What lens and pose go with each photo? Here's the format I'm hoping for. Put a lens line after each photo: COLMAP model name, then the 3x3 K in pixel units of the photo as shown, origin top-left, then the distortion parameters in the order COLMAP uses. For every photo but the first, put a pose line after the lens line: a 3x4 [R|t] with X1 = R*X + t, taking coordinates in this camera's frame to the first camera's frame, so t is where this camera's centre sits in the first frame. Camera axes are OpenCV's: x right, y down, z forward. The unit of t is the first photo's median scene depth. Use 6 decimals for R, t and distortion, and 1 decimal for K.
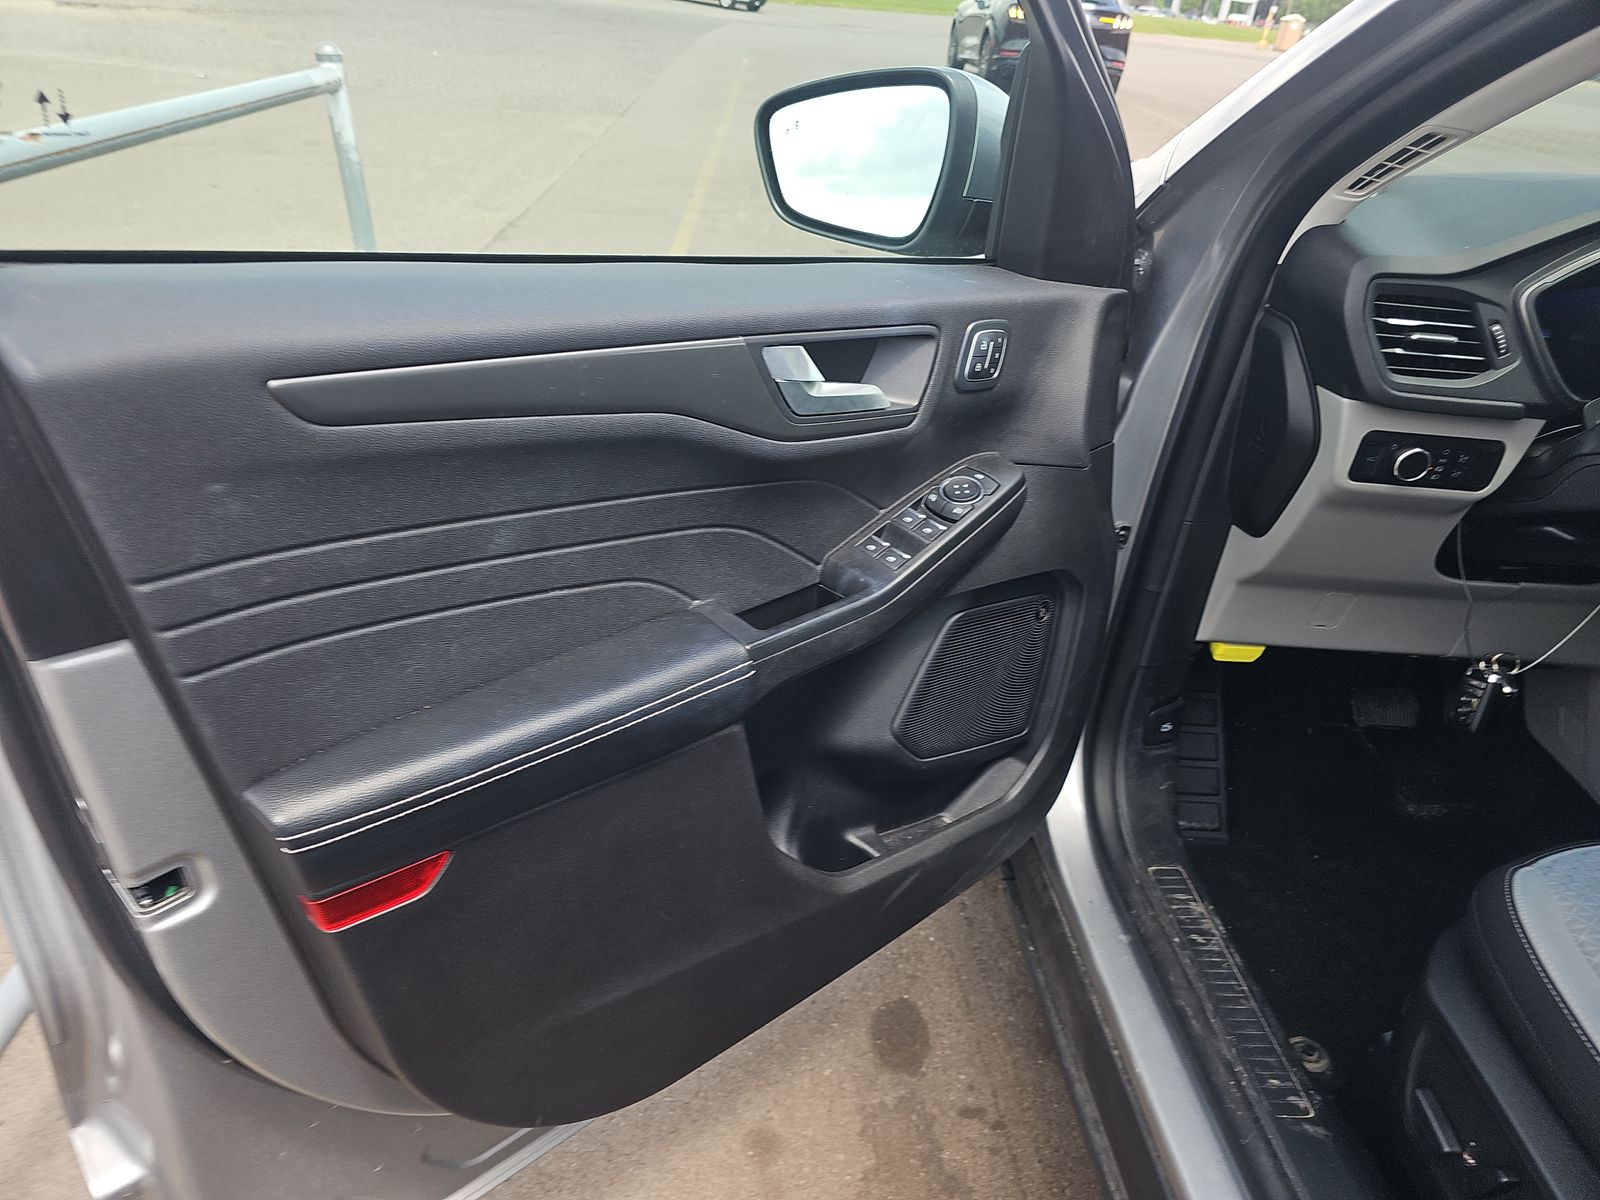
lens RADIAL K [[1087.1, 0, 790.6], [0, 1087.1, 598.4], [0, 0, 1]] dist [0.004122, -0.000020]
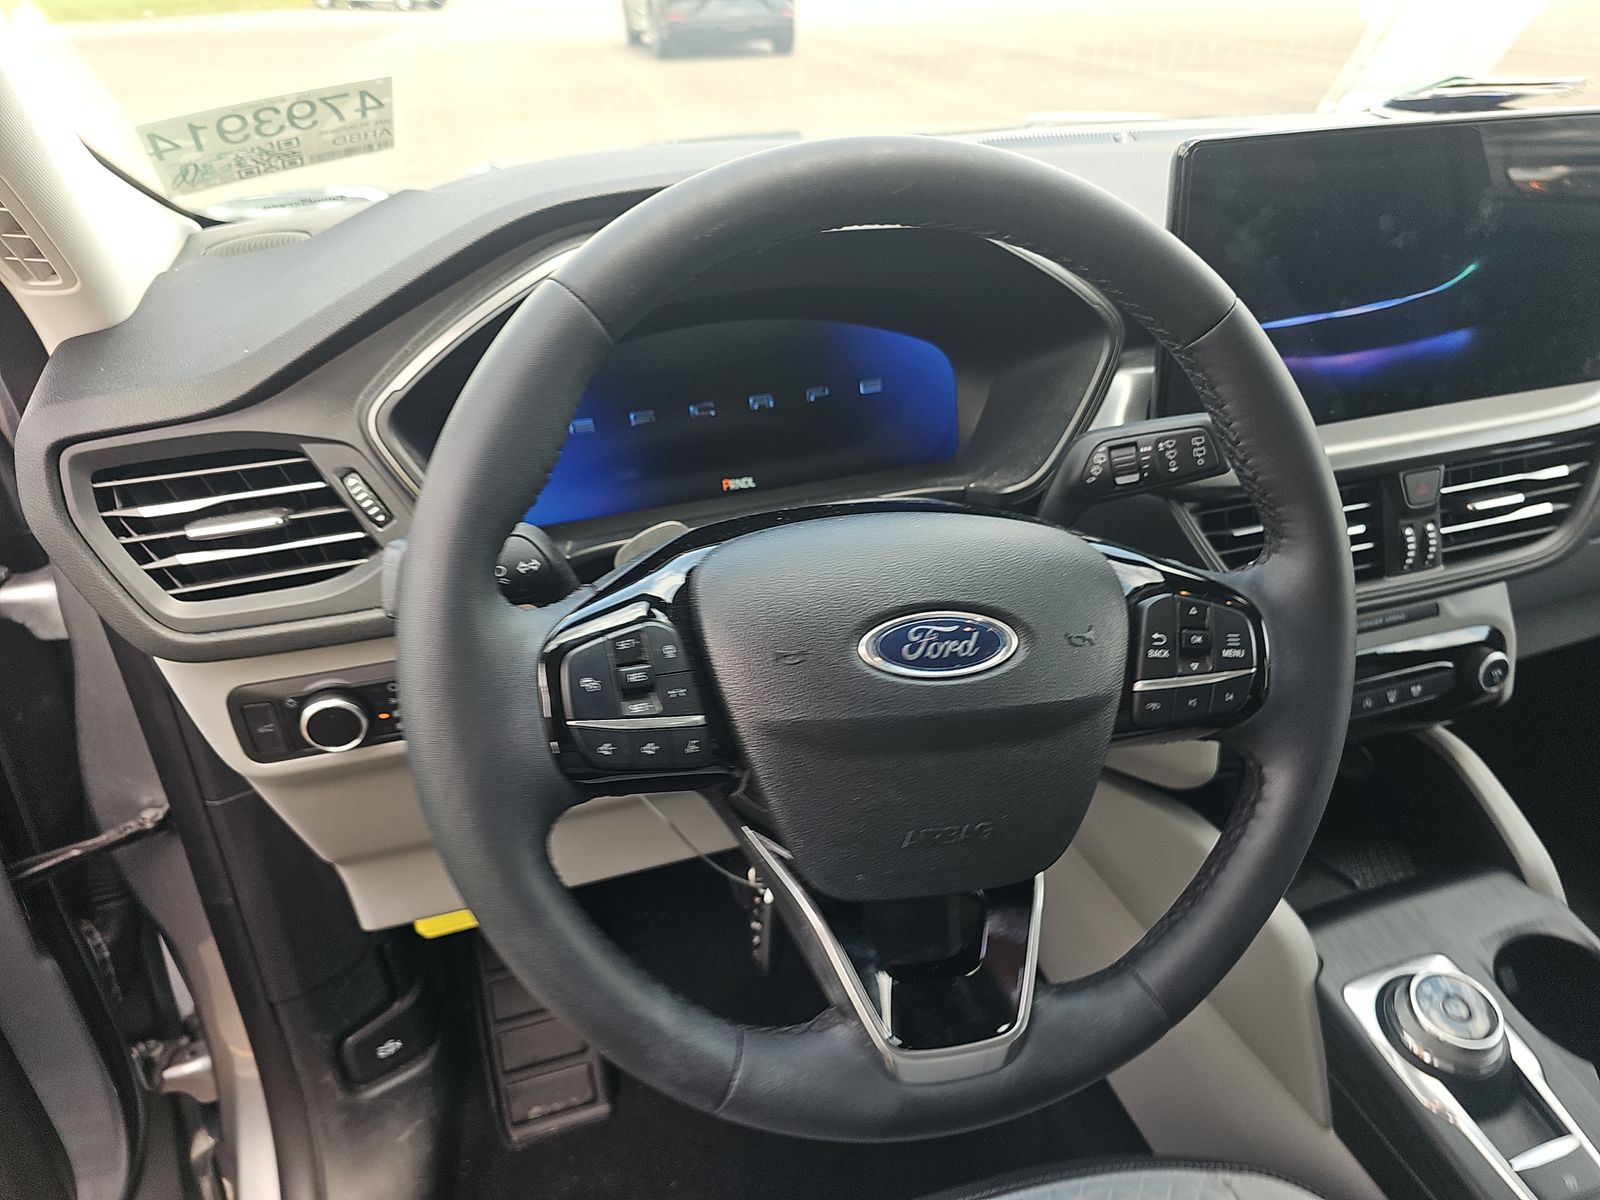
lens RADIAL K [[1087.1, 0, 790.6], [0, 1087.1, 598.4], [0, 0, 1]] dist [0.004122, -0.000020]
pose [[0.960914, -0.233242, 0.149136, 0.733596], [0.230575, 0.972418, 0.035179, -0.153947], [-0.153228, 0.000583, 0.988191, 0.413611]]
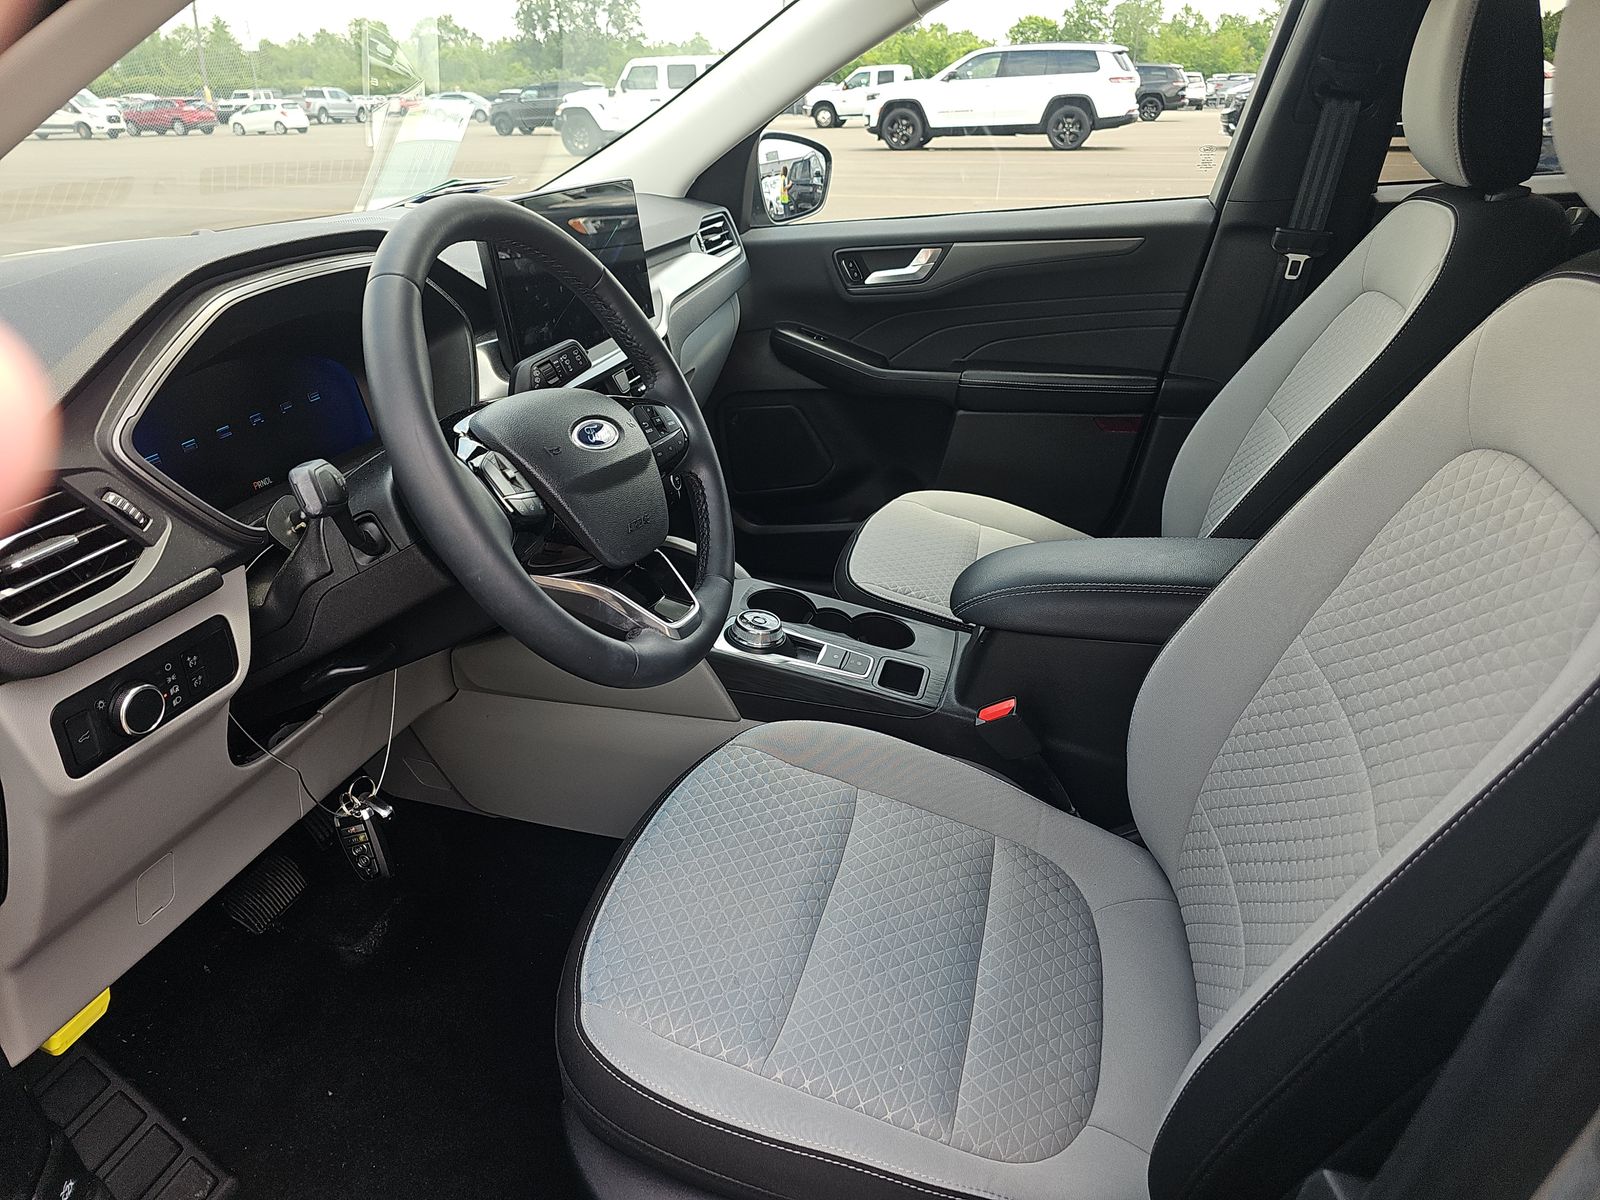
lens RADIAL K [[1087.1, 0, 790.6], [0, 1087.1, 598.4], [0, 0, 1]] dist [0.004122, -0.000020]
pose [[0.322039, -0.495386, 0.806774, 0.191212], [0.511612, 0.808087, 0.291973, -0.171326], [-0.796583, 0.318728, 0.513681, 0.311991]]
